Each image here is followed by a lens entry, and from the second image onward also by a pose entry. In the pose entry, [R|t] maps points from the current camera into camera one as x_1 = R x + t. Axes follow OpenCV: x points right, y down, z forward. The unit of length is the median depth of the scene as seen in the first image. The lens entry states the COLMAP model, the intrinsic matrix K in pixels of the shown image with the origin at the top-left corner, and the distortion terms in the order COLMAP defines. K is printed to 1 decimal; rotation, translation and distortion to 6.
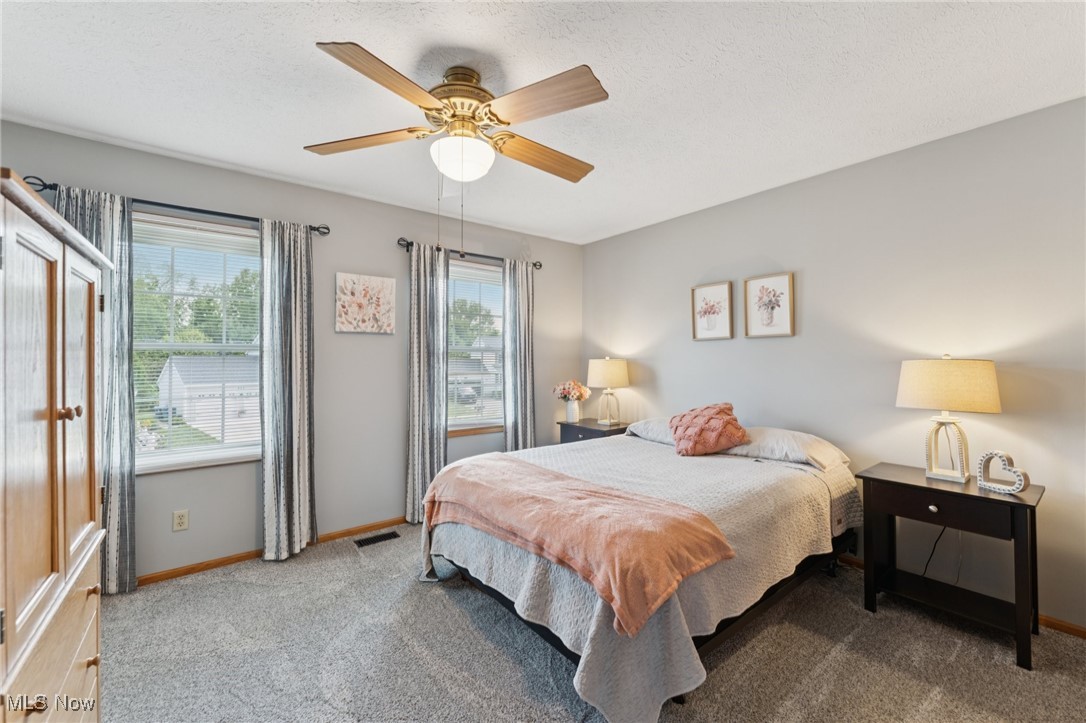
lens RADIAL K [[436.7, 0, 542.5], [0, 436.7, 347.5], [0, 0, 1]] dist [0.034627, 0.000094]
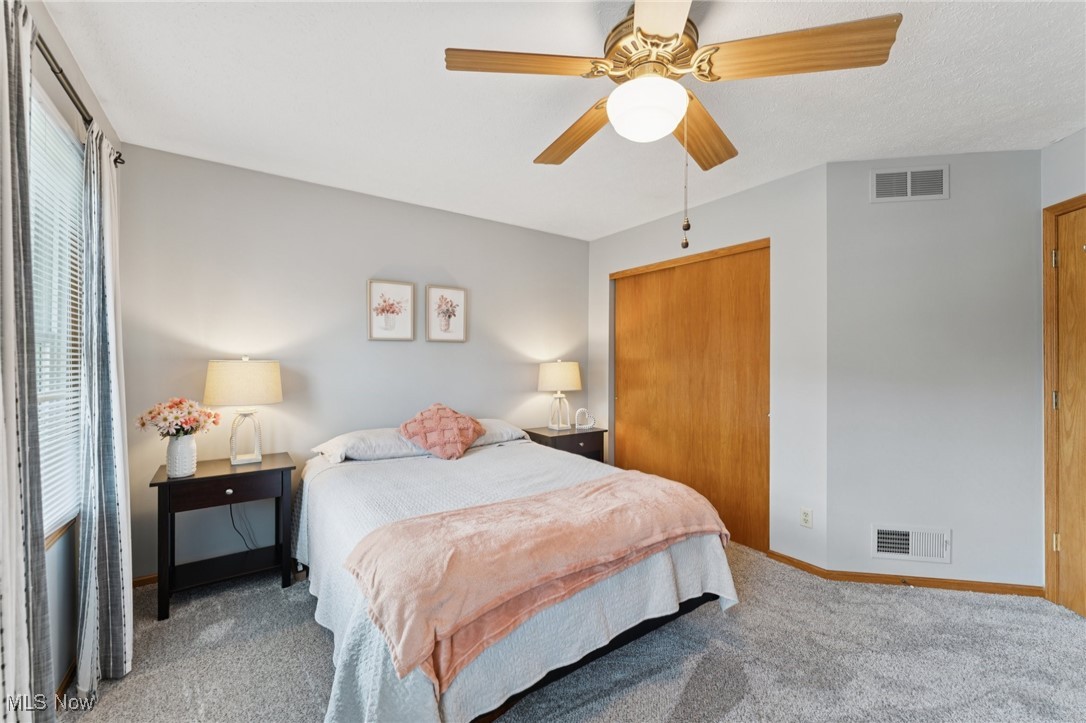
lens RADIAL K [[432.8, 0, 543.0], [0, 432.8, 361.5], [0, 0, 1]] dist [-0.018660, -0.000017]
pose [[0.052974, -0.002443, 0.998593, -0.527732], [-0.031937, 0.999481, 0.004139, 0.013692], [-0.998085, -0.032111, 0.052868, 0.621769]]
